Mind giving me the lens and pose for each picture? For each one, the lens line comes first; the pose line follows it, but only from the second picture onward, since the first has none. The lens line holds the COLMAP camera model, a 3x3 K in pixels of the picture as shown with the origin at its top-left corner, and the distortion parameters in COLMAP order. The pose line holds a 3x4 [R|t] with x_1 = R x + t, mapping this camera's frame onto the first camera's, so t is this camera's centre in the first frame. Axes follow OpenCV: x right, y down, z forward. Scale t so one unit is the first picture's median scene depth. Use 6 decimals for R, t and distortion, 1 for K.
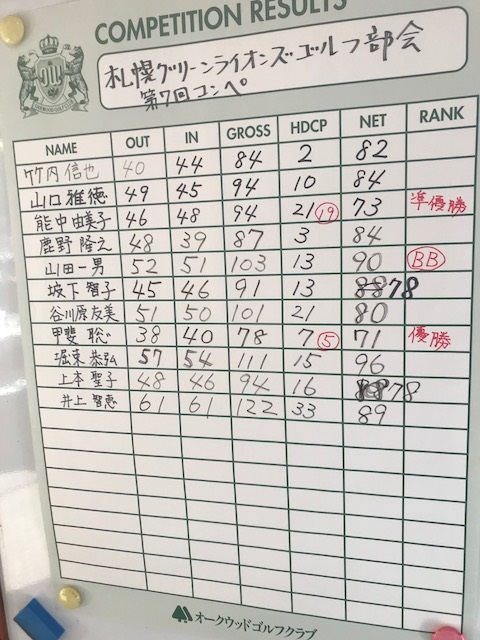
lens RADIAL K [[524.8, 0, 249.0], [0, 524.8, 322.2], [0, 0, 1]] dist [0.019317, -0.011652]
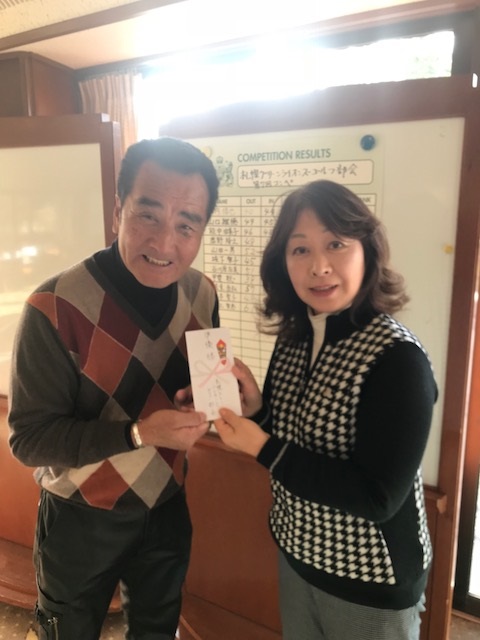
lens RADIAL K [[524.8, 0, 249.0], [0, 524.8, 322.2], [0, 0, 1]] dist [0.019317, -0.011652]
pose [[0.961233, 0.092079, -0.259911, 0.461858], [-0.075540, 0.994471, 0.072940, 0.042762], [0.265190, -0.050479, 0.962874, -1.372086]]
